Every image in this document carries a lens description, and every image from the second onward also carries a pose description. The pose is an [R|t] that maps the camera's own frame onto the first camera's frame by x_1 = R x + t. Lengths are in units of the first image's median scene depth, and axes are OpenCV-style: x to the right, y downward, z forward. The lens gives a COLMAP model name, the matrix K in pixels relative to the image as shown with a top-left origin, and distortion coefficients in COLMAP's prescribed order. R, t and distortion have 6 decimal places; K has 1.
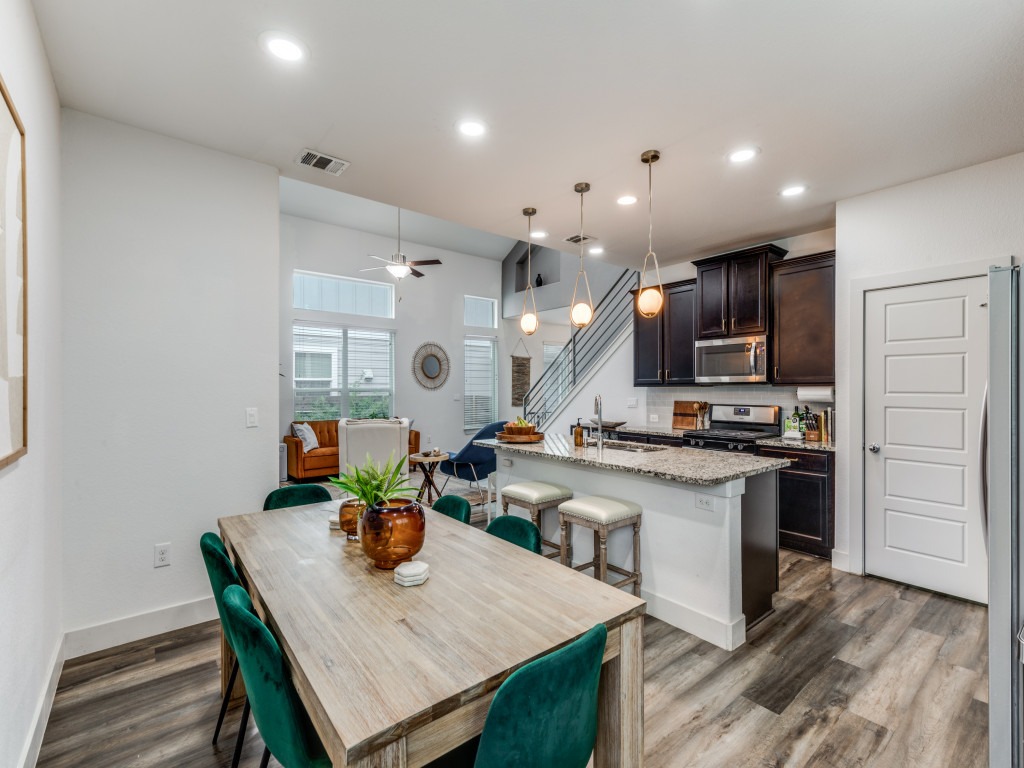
lens RADIAL K [[464.6, 0, 514.1], [0, 464.6, 386.3], [0, 0, 1]] dist [0.004754, -0.002189]
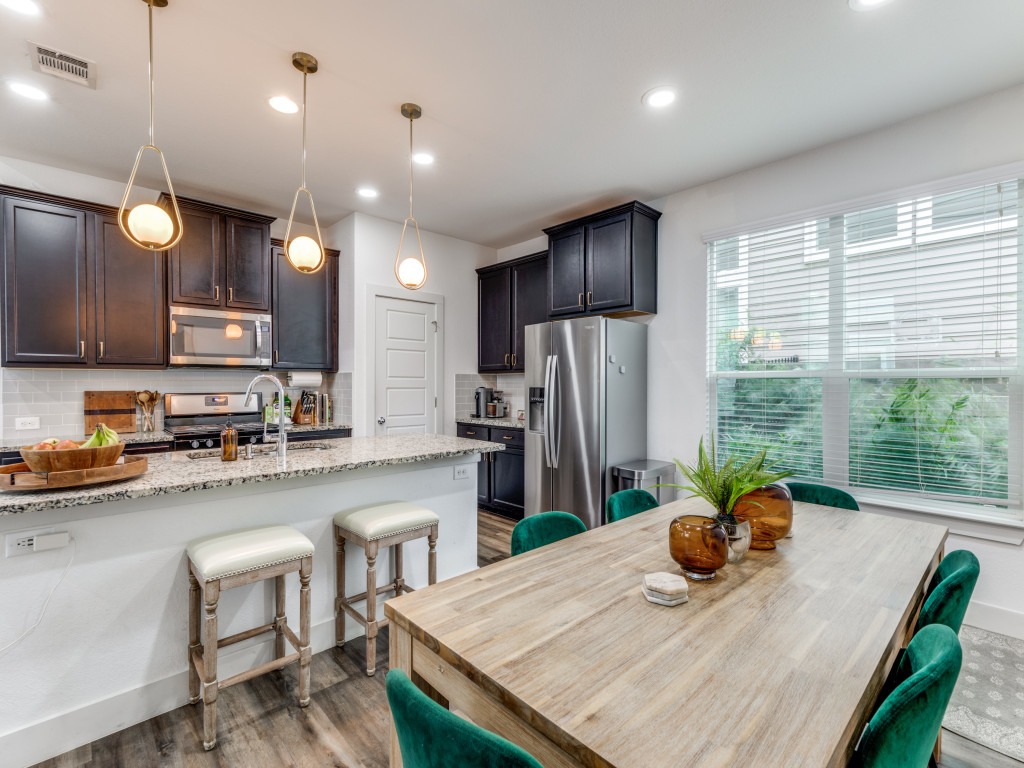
lens RADIAL K [[464.6, 0, 521.9], [0, 464.6, 384.9], [0, 0, 1]] dist [0.004754, -0.002189]
pose [[-0.088496, -0.003144, 0.996072, -0.418164], [-0.002005, 0.999994, 0.002978, 0.024029], [-0.996075, -0.001734, -0.088502, 0.576030]]
